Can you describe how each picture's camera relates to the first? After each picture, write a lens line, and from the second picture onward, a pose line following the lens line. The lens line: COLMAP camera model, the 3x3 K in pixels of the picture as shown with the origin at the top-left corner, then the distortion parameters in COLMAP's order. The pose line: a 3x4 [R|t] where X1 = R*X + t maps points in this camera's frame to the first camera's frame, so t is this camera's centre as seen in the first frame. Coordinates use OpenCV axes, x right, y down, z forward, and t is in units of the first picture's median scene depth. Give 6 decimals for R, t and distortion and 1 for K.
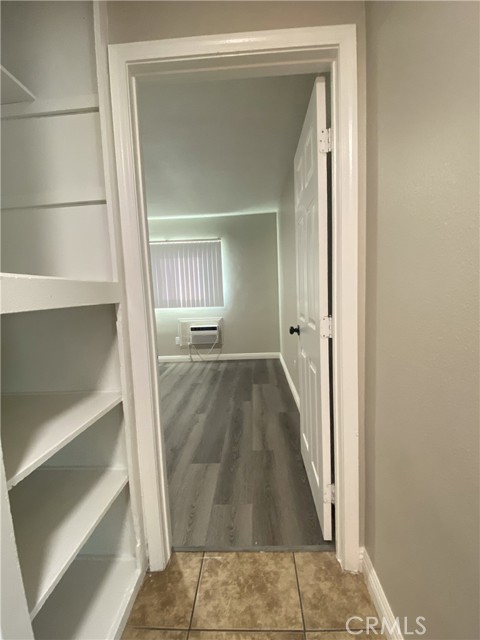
lens RADIAL K [[289.1, 0, 240.0], [0, 289.1, 320.0], [0, 0, 1]] dist [0.024628, -0.025249]
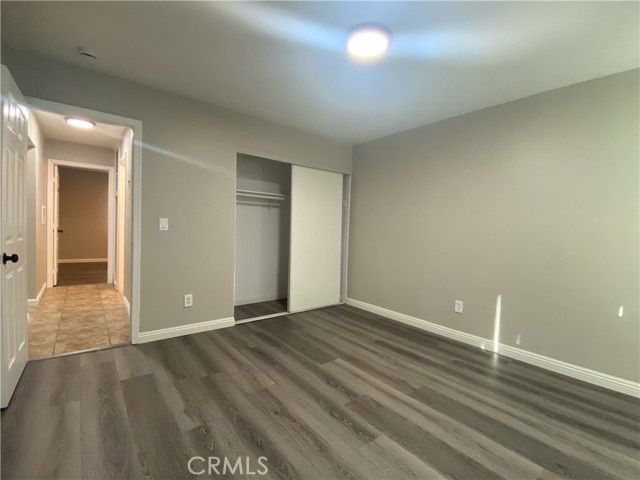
lens RADIAL K [[289.1, 0, 320.0], [0, 289.1, 240.0], [0, 0, 1]] dist [0.024628, -0.025249]
pose [[-0.747363, 0.038004, -0.663329, 0.028533], [-0.079583, 0.986055, 0.146160, -0.090966], [0.659633, 0.162024, -0.733916, 0.935887]]
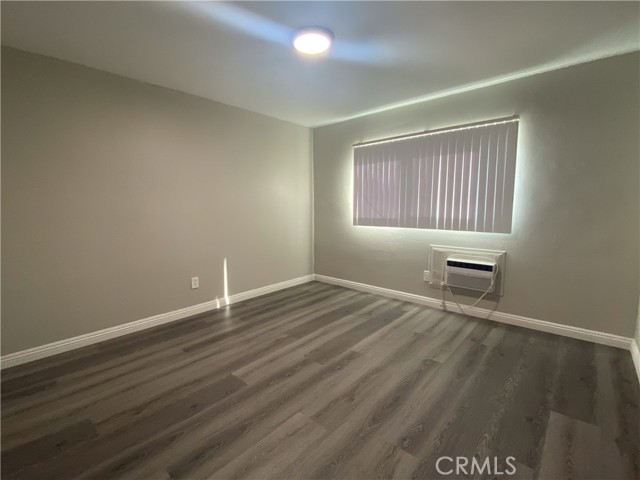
lens RADIAL K [[289.1, 0, 320.0], [0, 289.1, 240.0], [0, 0, 1]] dist [0.024628, -0.025249]
pose [[0.773420, 0.103368, -0.625409, 0.014305], [-0.084063, 0.994626, 0.060435, -0.036562], [0.628295, 0.005832, 0.777953, 0.305013]]
